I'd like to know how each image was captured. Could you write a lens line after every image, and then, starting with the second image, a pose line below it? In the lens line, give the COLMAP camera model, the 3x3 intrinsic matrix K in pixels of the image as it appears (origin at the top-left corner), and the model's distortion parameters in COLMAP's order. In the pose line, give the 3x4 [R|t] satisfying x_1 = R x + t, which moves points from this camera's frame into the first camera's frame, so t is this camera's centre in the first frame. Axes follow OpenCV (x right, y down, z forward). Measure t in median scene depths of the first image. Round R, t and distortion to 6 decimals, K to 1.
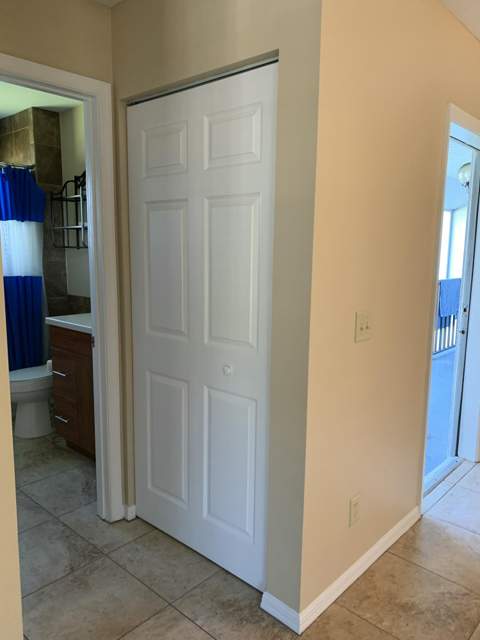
lens RADIAL K [[494.0, 0, 242.1], [0, 494.0, 319.6], [0, 0, 1]] dist [0.031372, -0.027228]
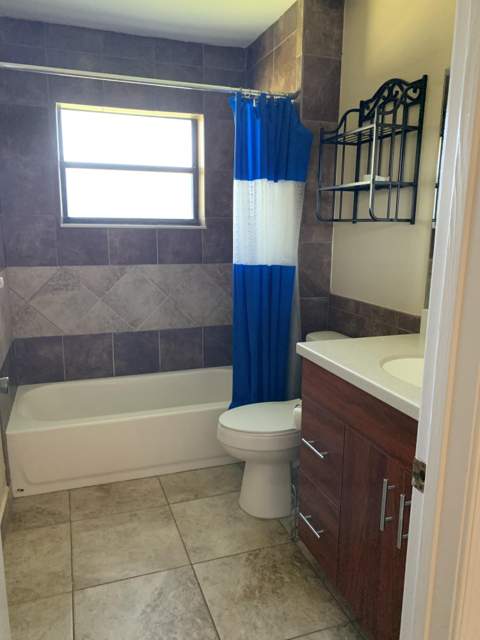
lens RADIAL K [[494.0, 0, 239.9], [0, 494.0, 322.6], [0, 0, 1]] dist [0.031372, -0.027228]
pose [[0.880427, 0.090322, -0.465499, -0.160876], [-0.072268, 0.995782, 0.056530, -0.044701], [0.468642, -0.016130, 0.883241, 0.394705]]
